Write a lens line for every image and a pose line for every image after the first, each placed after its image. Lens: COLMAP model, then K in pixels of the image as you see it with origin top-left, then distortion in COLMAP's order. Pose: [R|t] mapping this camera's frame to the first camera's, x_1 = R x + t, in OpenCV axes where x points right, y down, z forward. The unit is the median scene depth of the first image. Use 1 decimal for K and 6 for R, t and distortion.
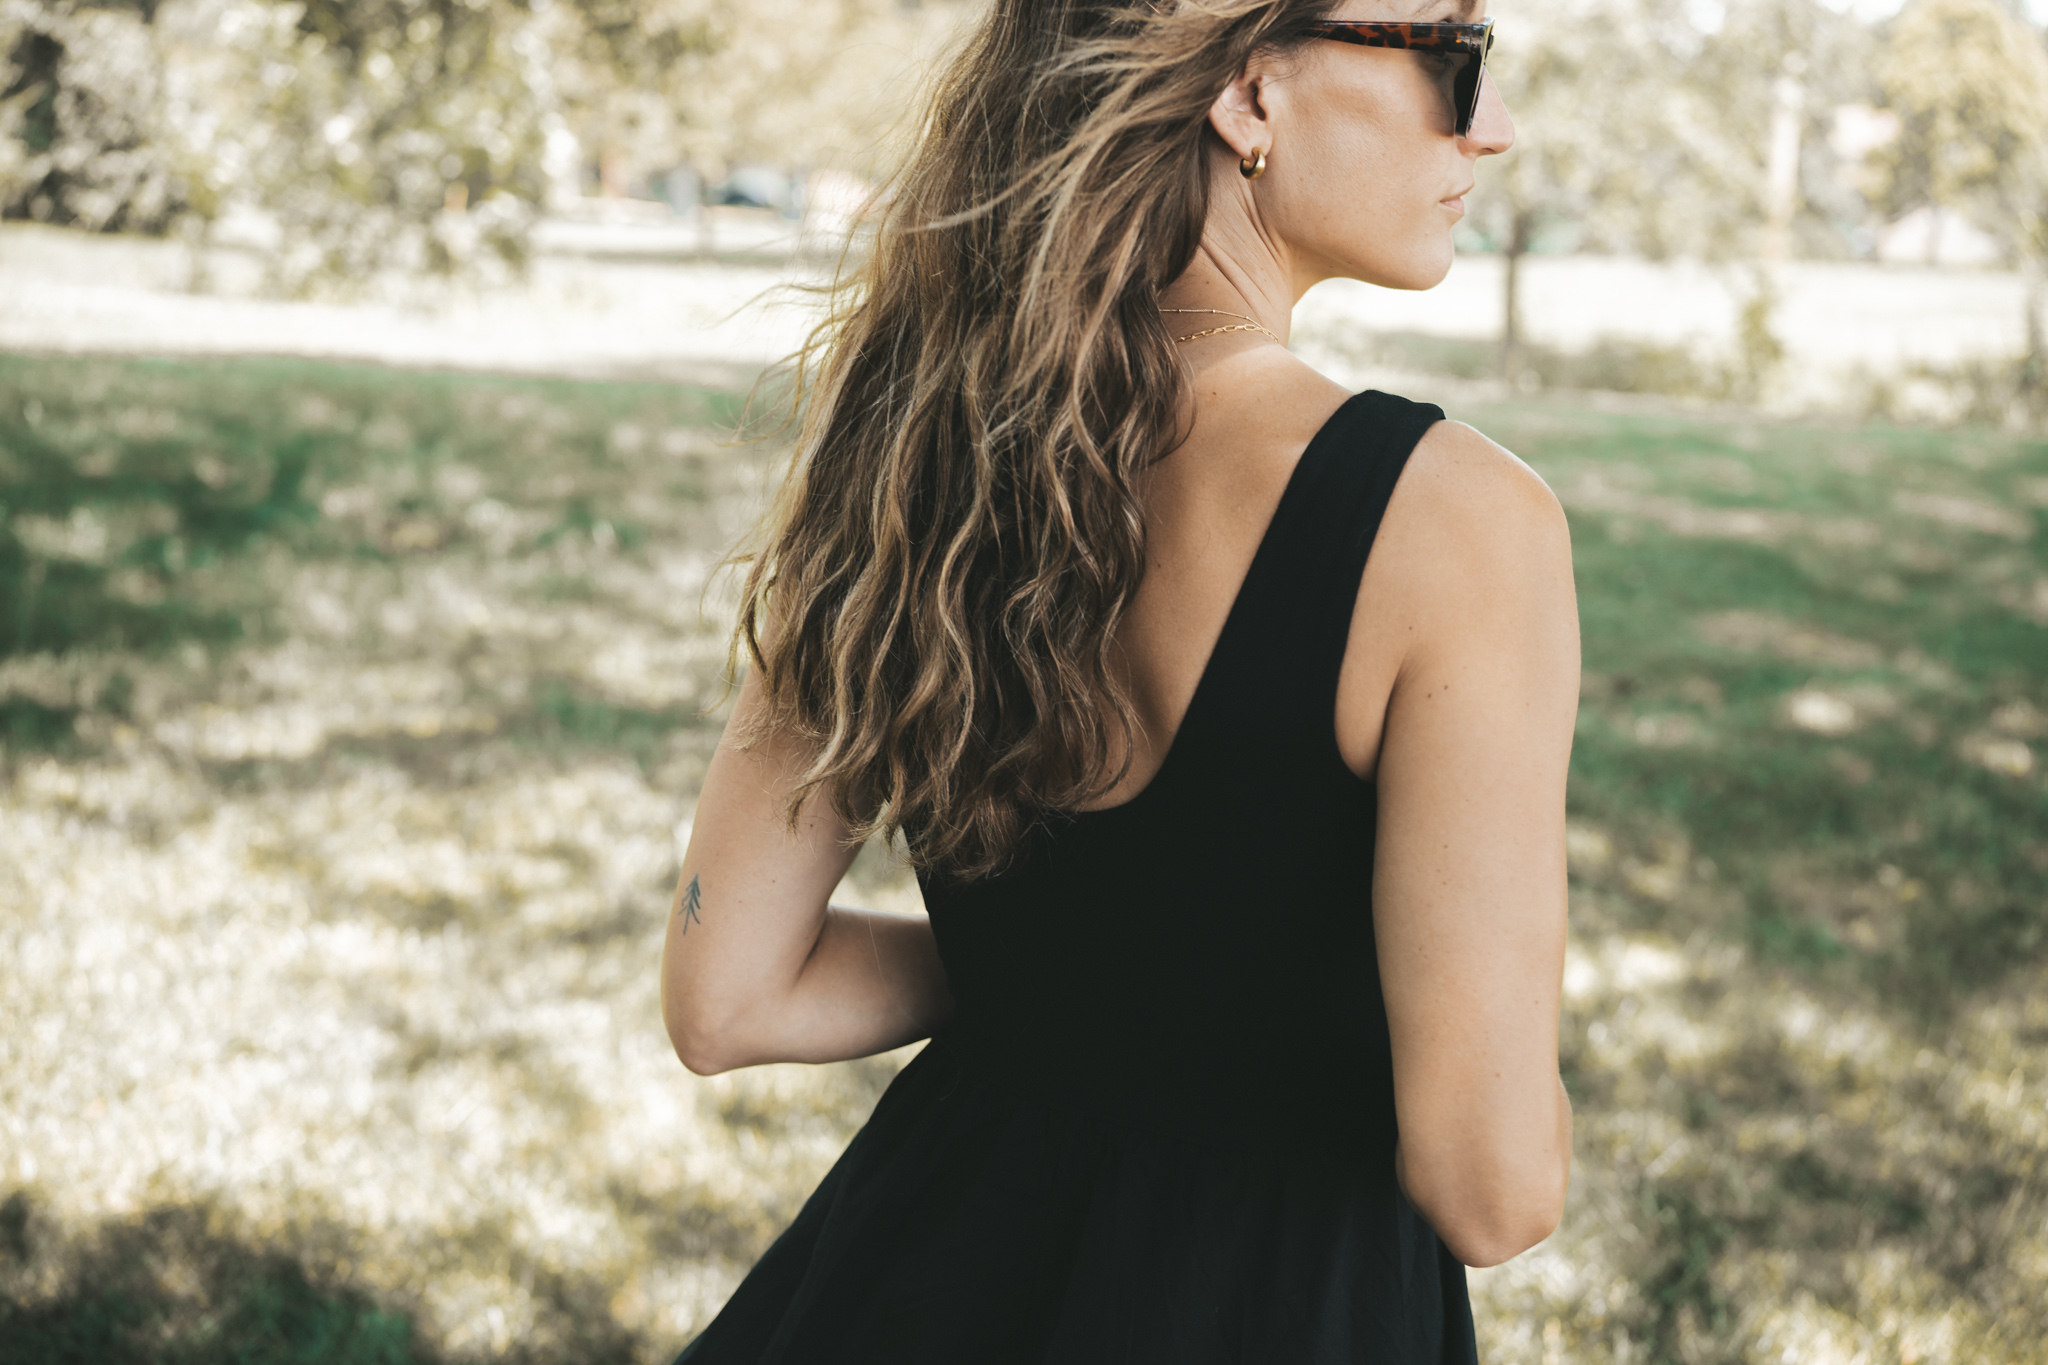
lens RADIAL K [[2317.3, 0, 1024.0], [0, 2317.3, 682.5], [0, 0, 1]] dist [0.020217, -0.016055]
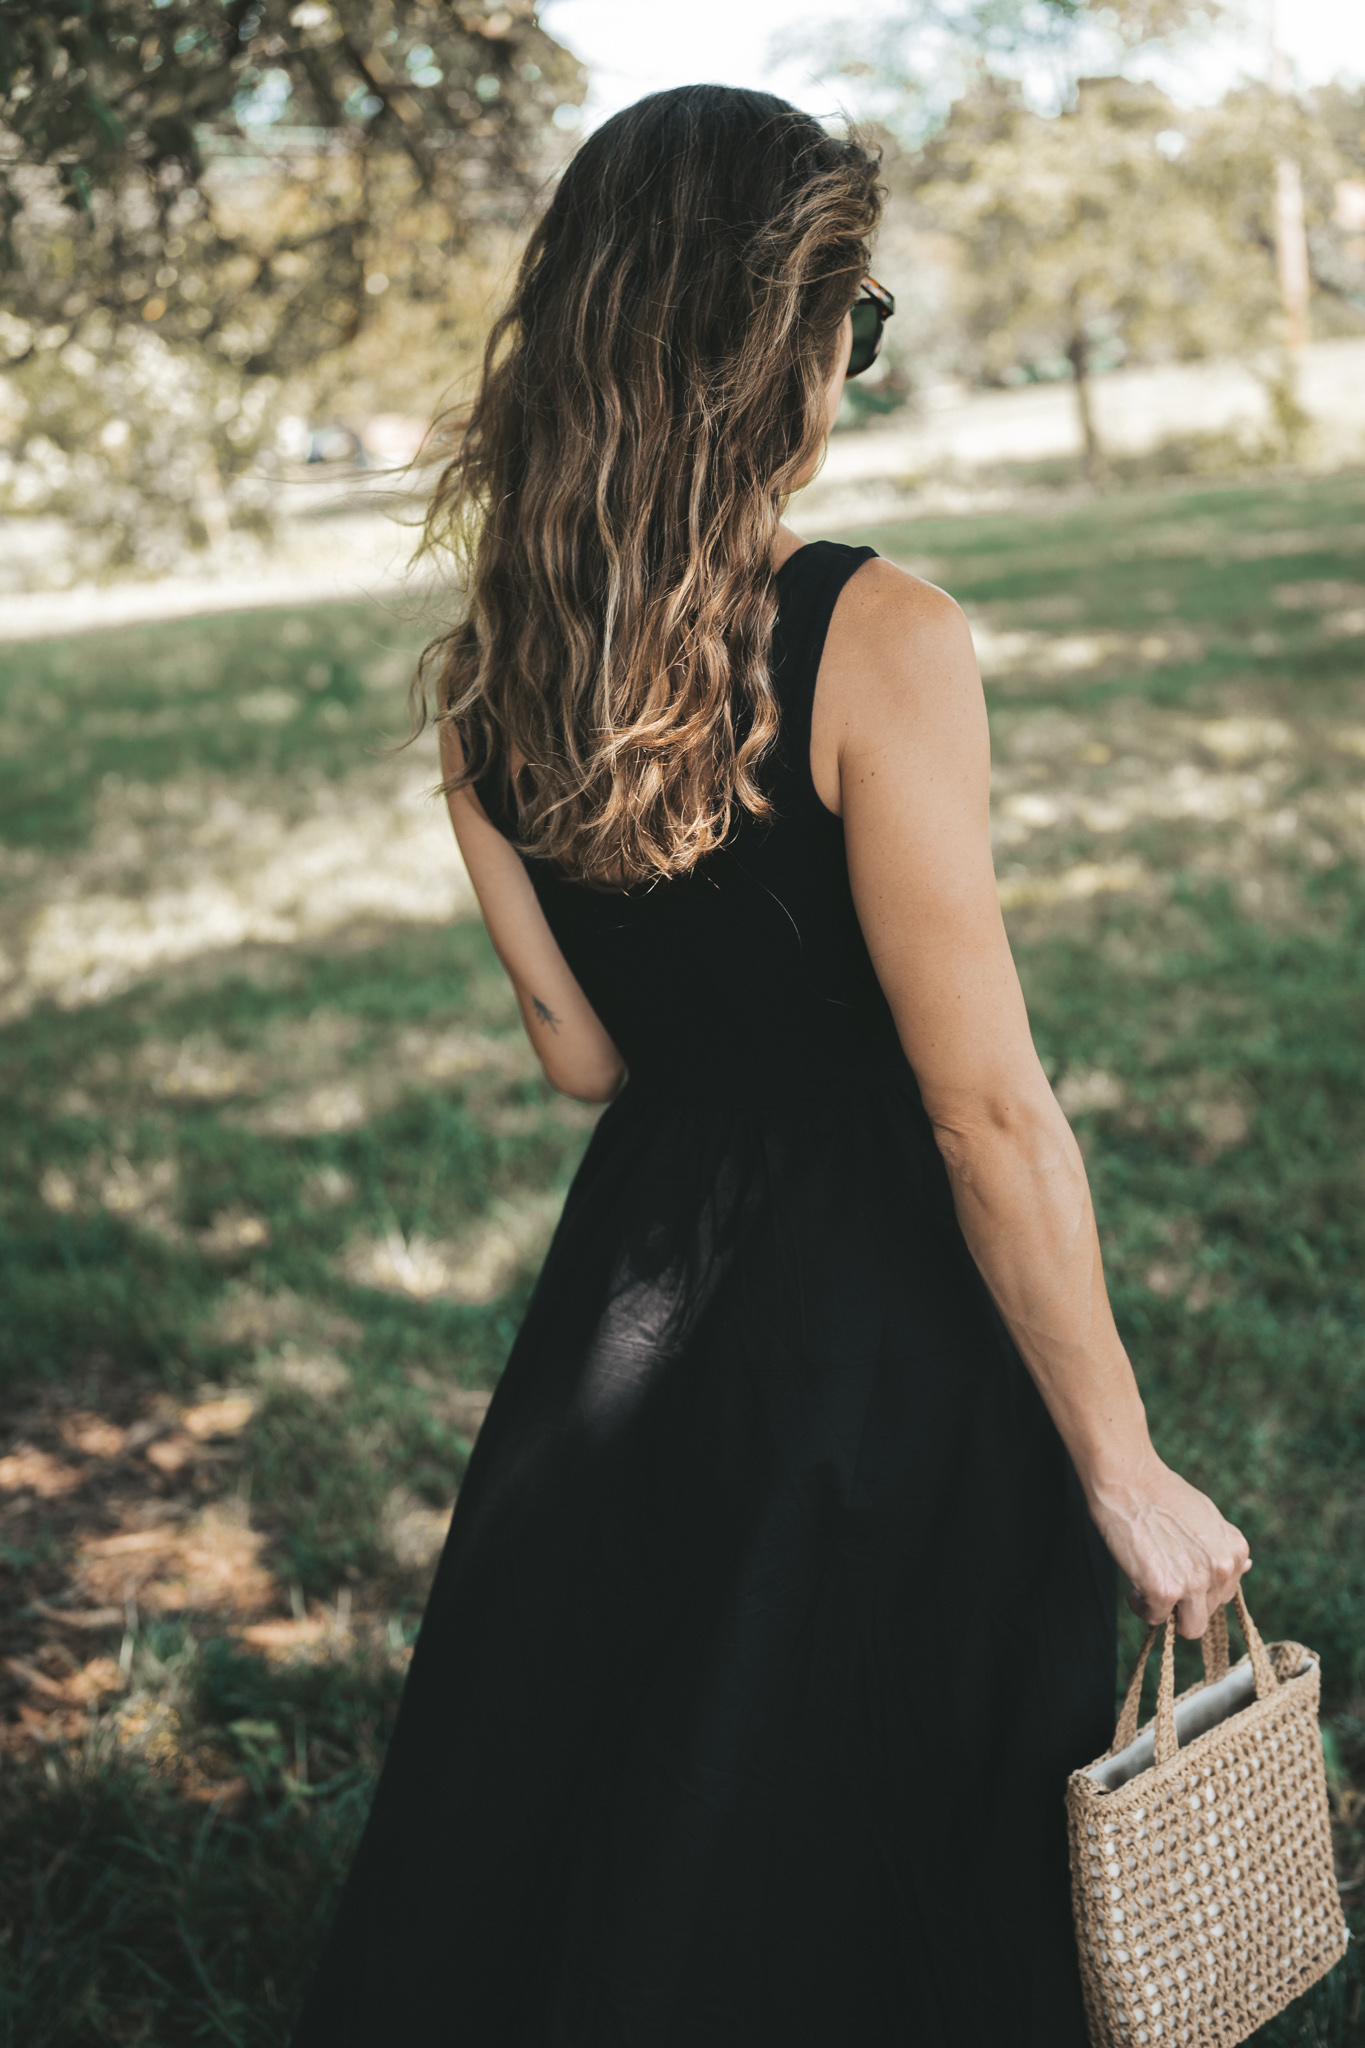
lens RADIAL K [[2294.9, 0, 710.1], [0, 2294.9, 1042.2], [0, 0, 1]] dist [0.025733, -0.013389]
pose [[0.984403, -0.174383, 0.023267, -0.066182], [0.172495, 0.982714, 0.067224, 0.040577], [-0.034588, -0.062162, 0.997467, -0.208641]]
